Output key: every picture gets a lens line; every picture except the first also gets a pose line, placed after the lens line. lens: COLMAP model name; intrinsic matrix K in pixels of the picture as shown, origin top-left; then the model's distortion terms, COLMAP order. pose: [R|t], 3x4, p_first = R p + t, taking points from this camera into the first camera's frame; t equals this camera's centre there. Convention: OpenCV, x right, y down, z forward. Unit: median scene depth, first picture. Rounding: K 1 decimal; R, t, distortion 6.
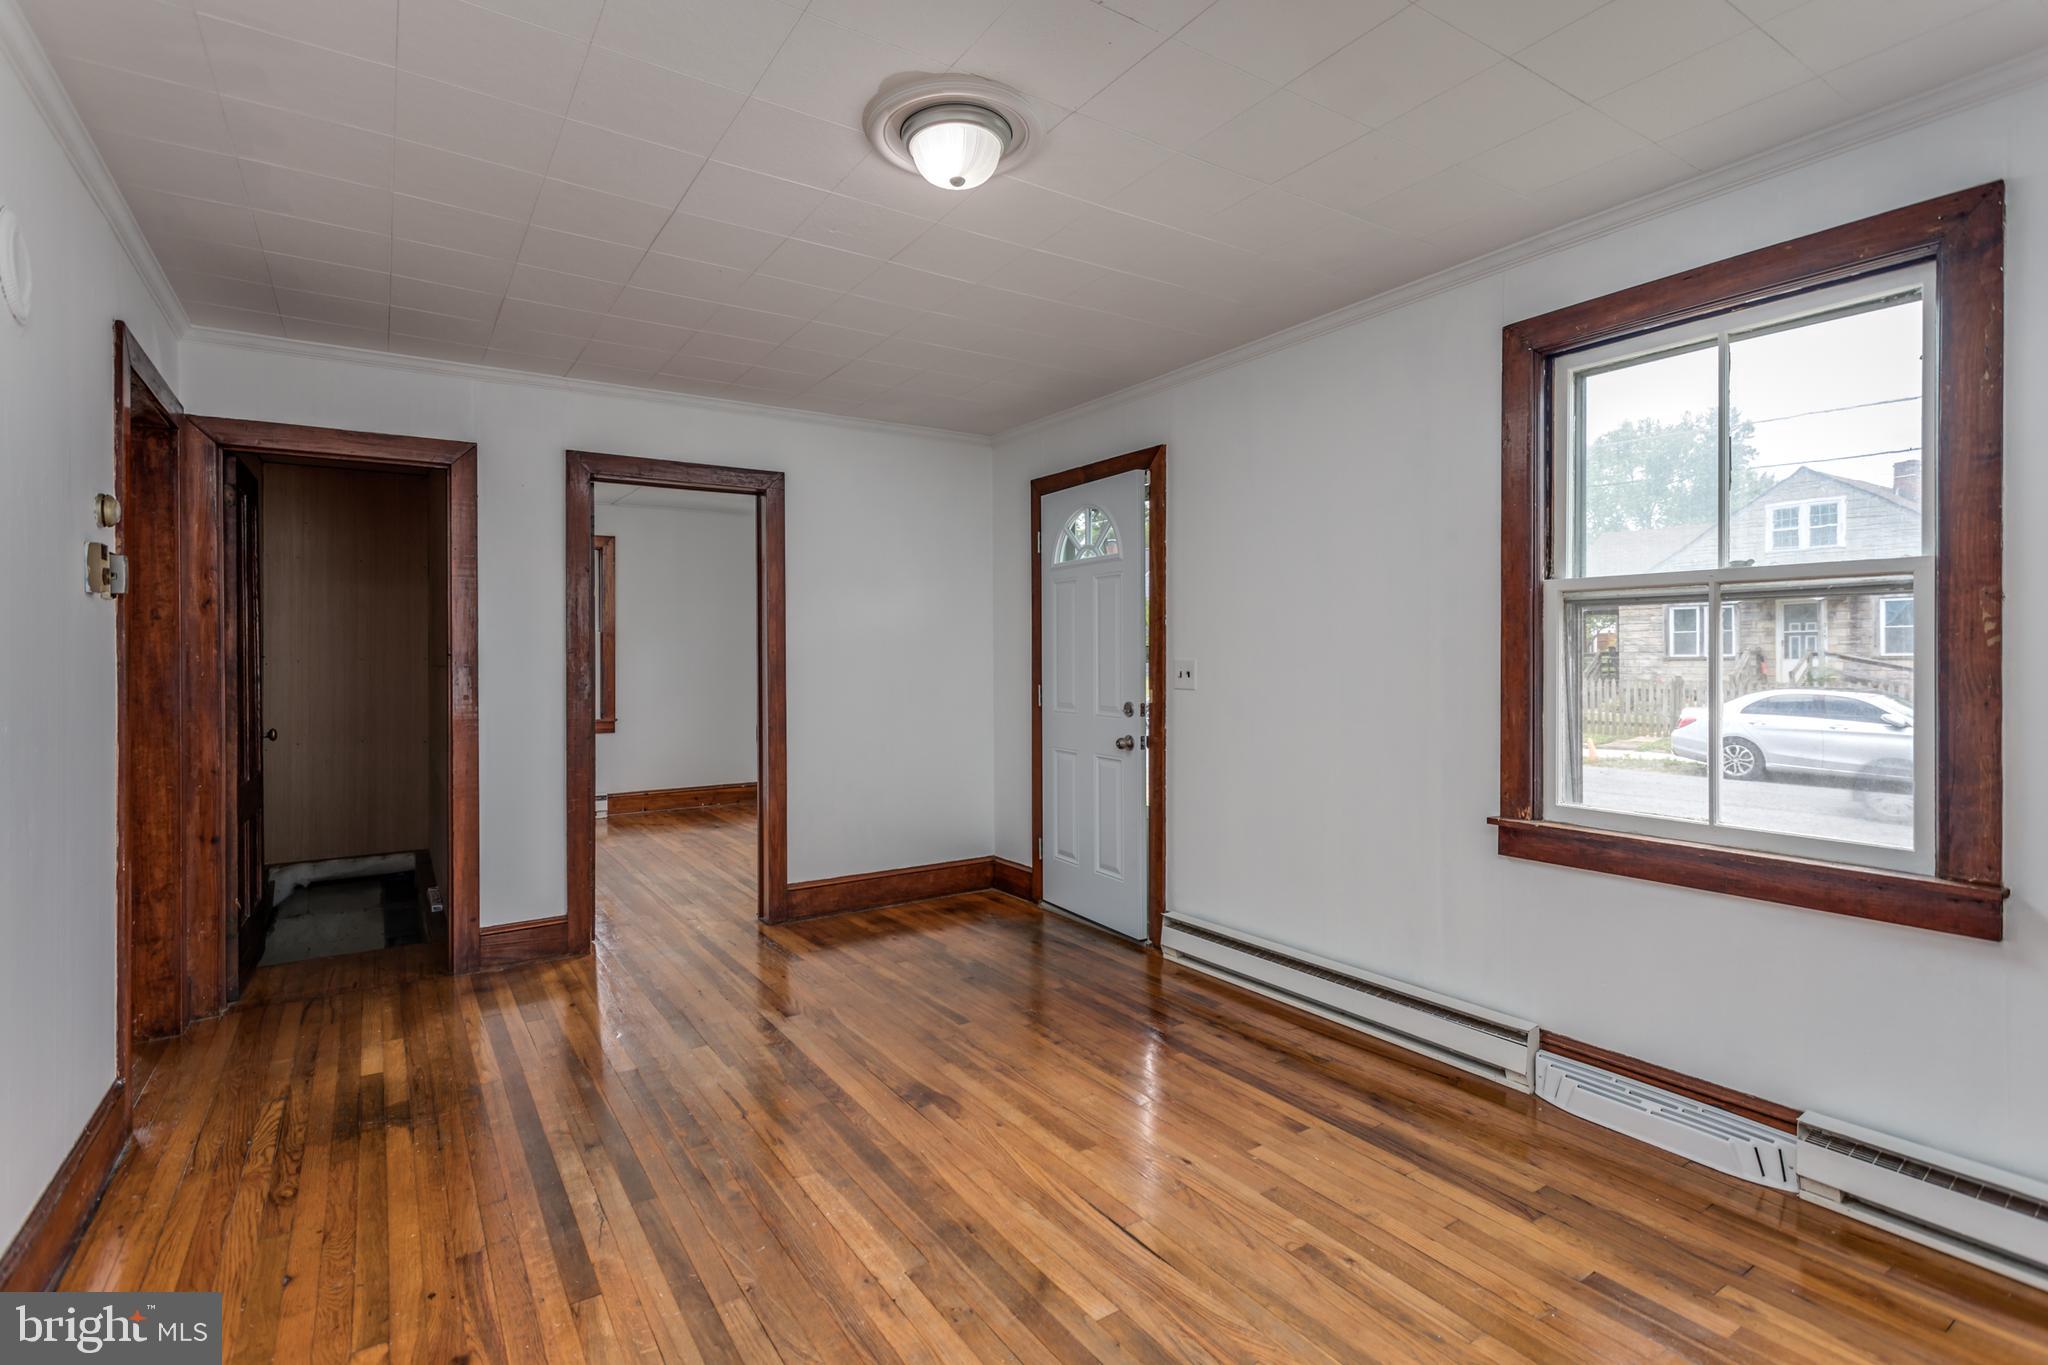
lens RADIAL K [[972.3, 0, 1021.2], [0, 972.3, 669.0], [0, 0, 1]] dist [0.002705, -0.000119]
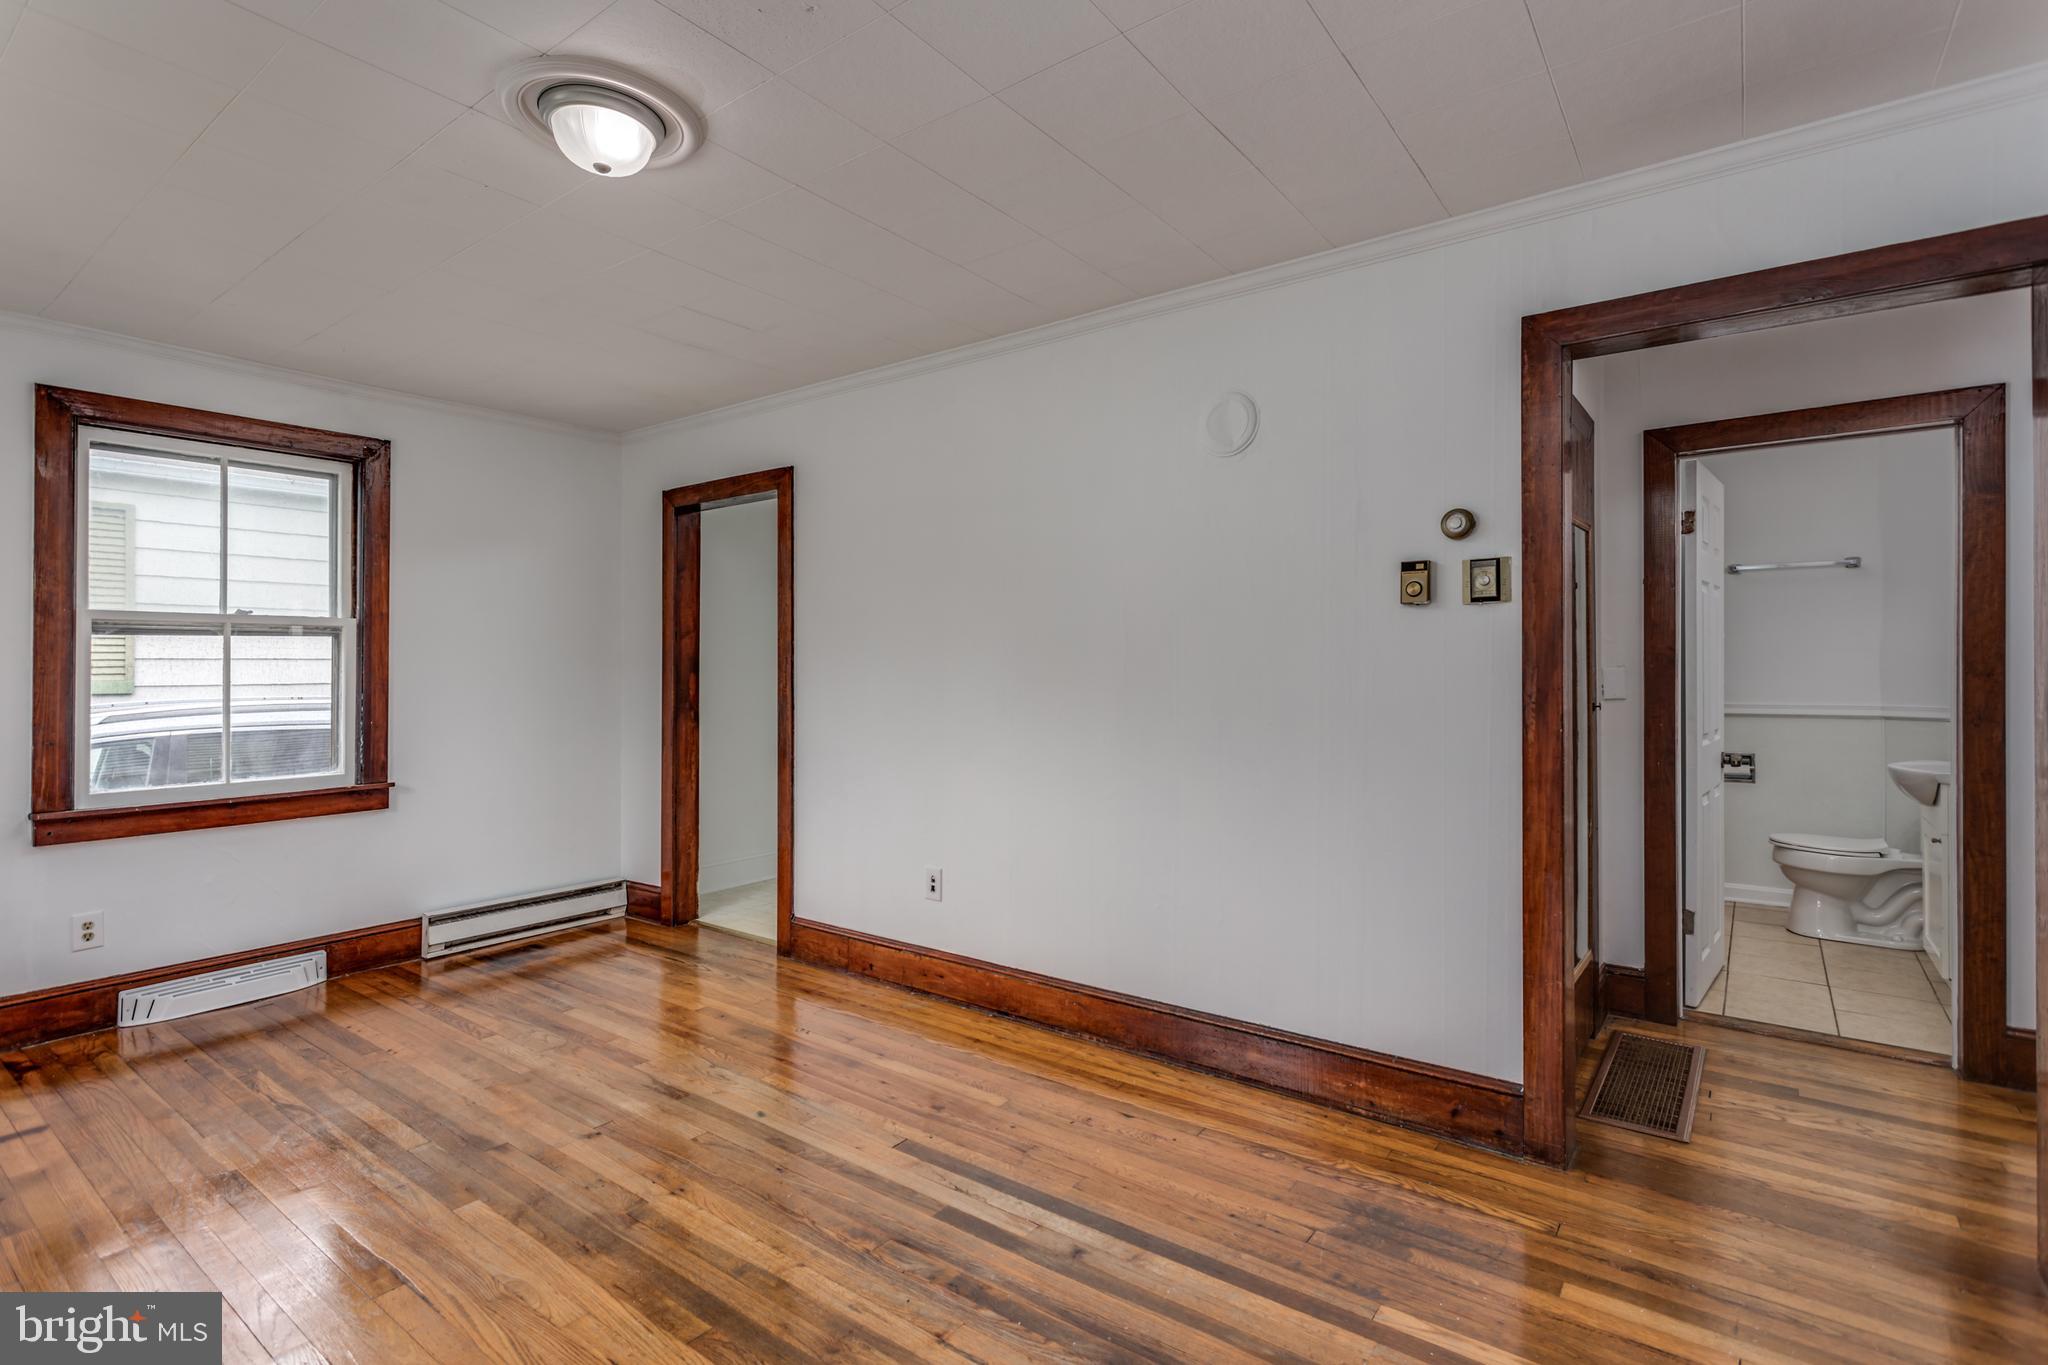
lens RADIAL K [[972.3, 0, 1021.2], [0, 972.3, 669.0], [0, 0, 1]] dist [0.002705, -0.000119]
pose [[-0.941761, 0.003161, -0.336268, -0.136309], [0.000070, 0.999958, 0.009202, -0.015028], [0.336283, 0.008643, -0.941721, 2.040435]]
